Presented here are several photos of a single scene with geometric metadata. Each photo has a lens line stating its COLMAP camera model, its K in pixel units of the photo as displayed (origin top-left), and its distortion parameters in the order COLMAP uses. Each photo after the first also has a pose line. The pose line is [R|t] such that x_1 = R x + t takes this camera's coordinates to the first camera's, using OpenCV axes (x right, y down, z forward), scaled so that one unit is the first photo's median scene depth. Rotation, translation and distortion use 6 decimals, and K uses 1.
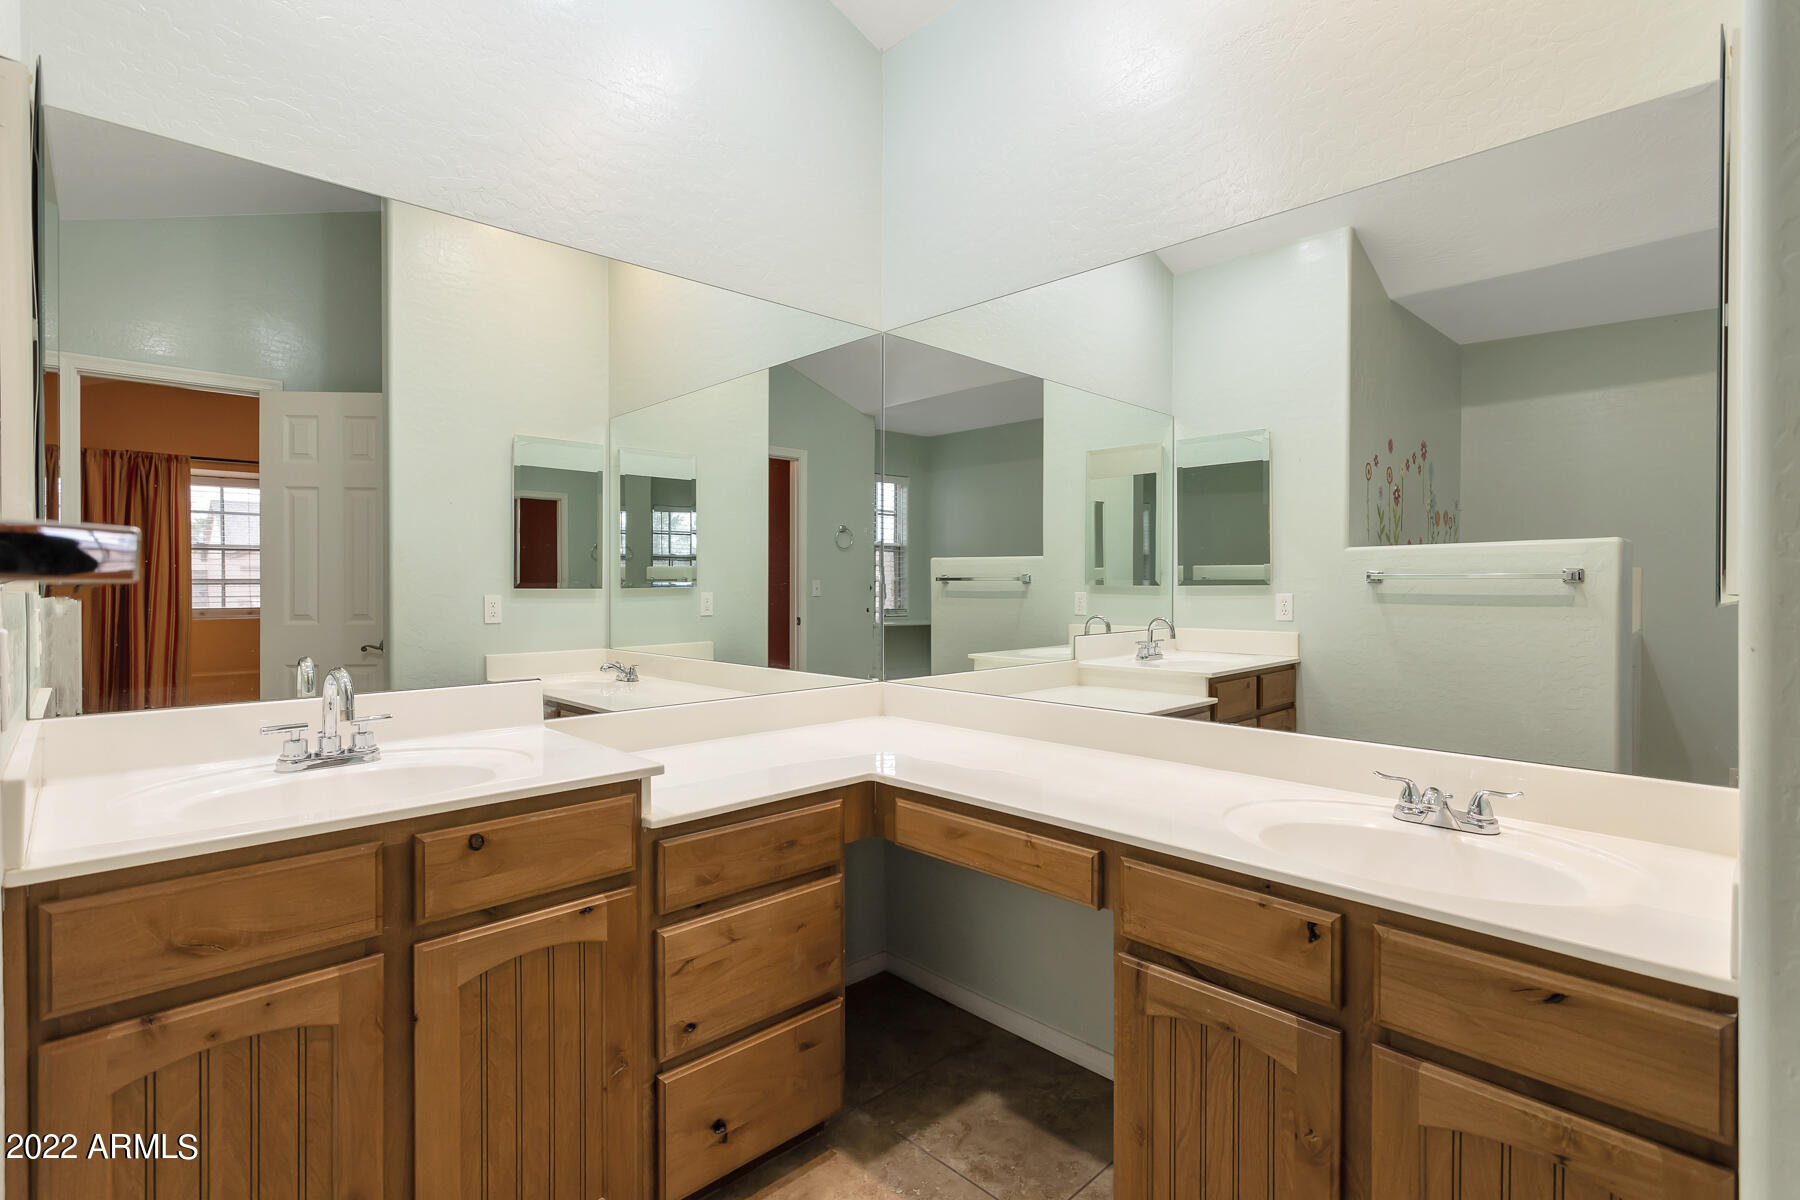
lens RADIAL K [[864.6, 0, 889.3], [0, 864.6, 595.6], [0, 0, 1]] dist [0.001389, 0.000748]
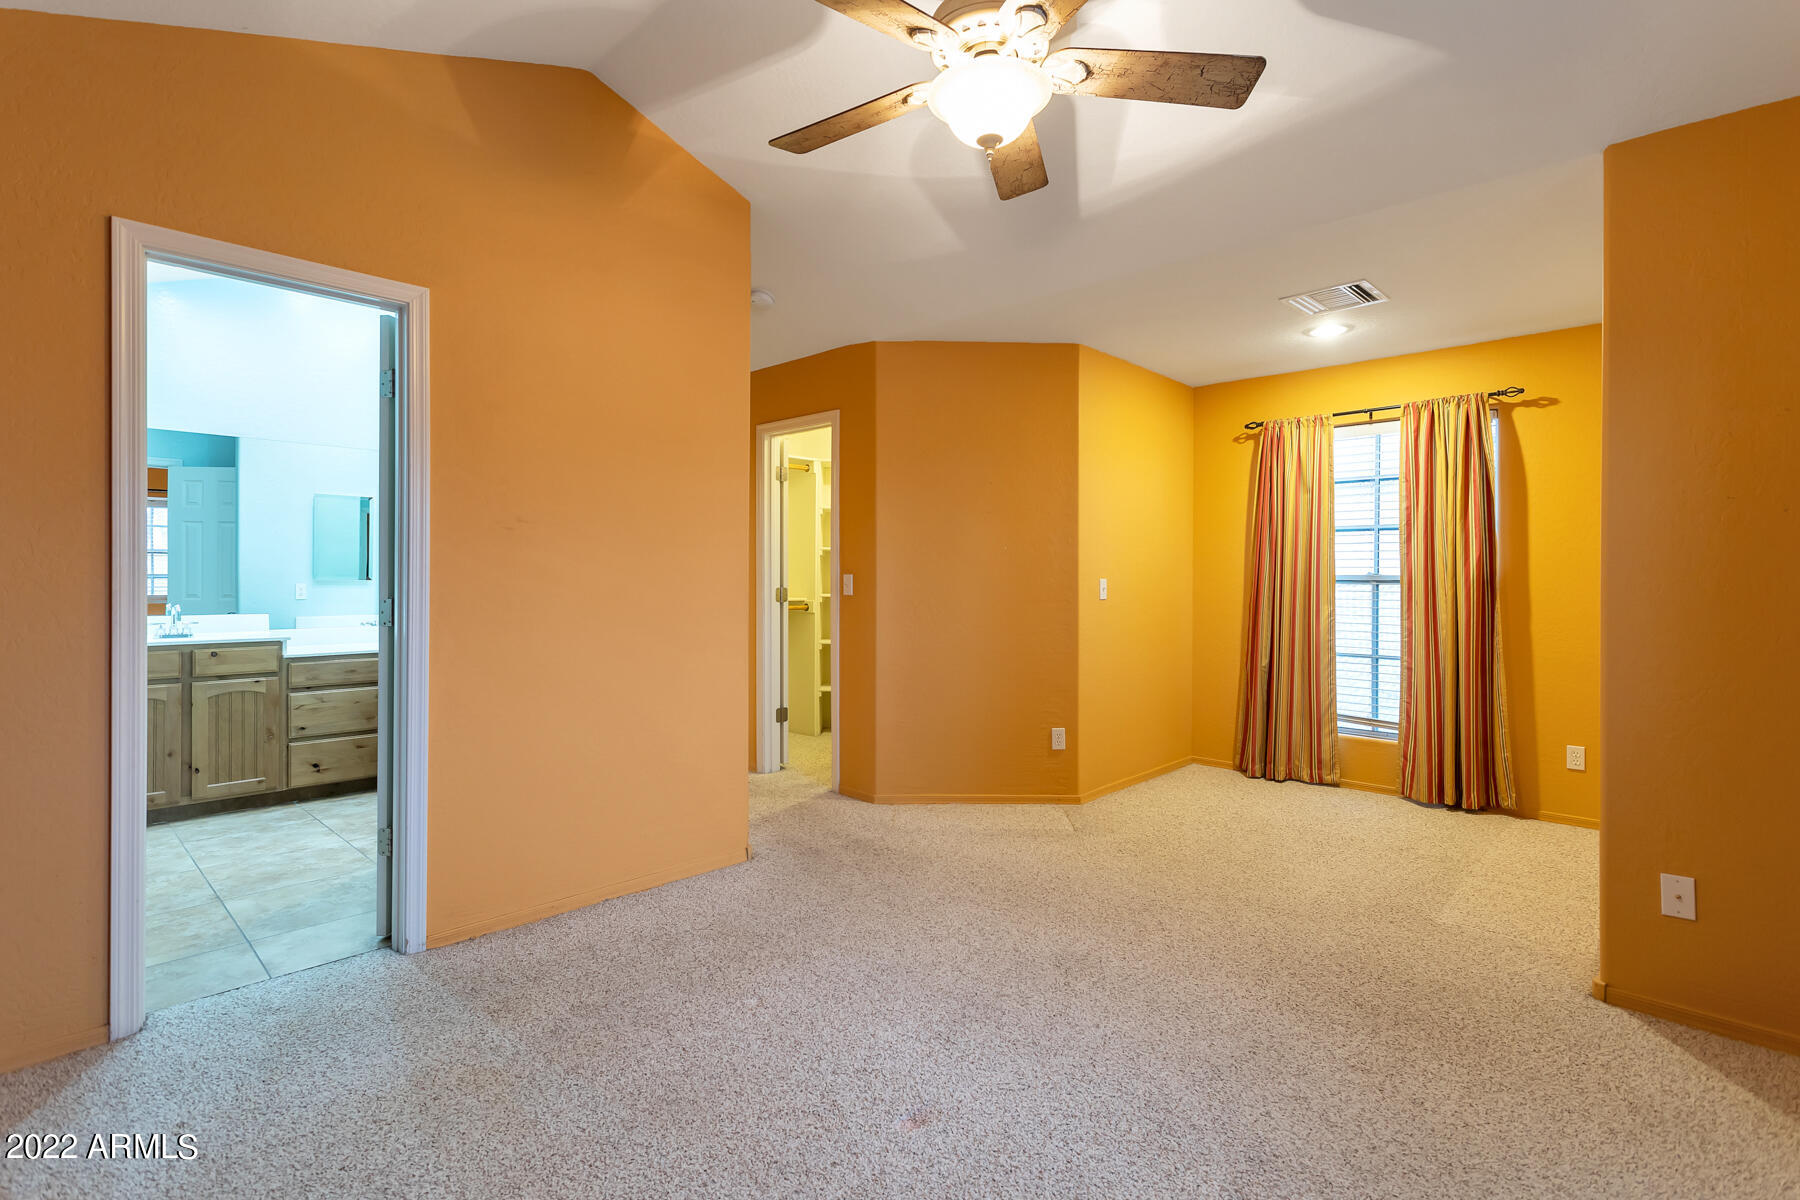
lens RADIAL K [[864.6, 0, 911.3], [0, 864.6, 590.5], [0, 0, 1]] dist [0.001389, 0.000748]
pose [[0.997489, 0.006498, 0.070527, 1.719314], [-0.005982, 0.999954, -0.007520, 0.047918], [-0.070572, 0.007079, 0.997482, -2.197817]]
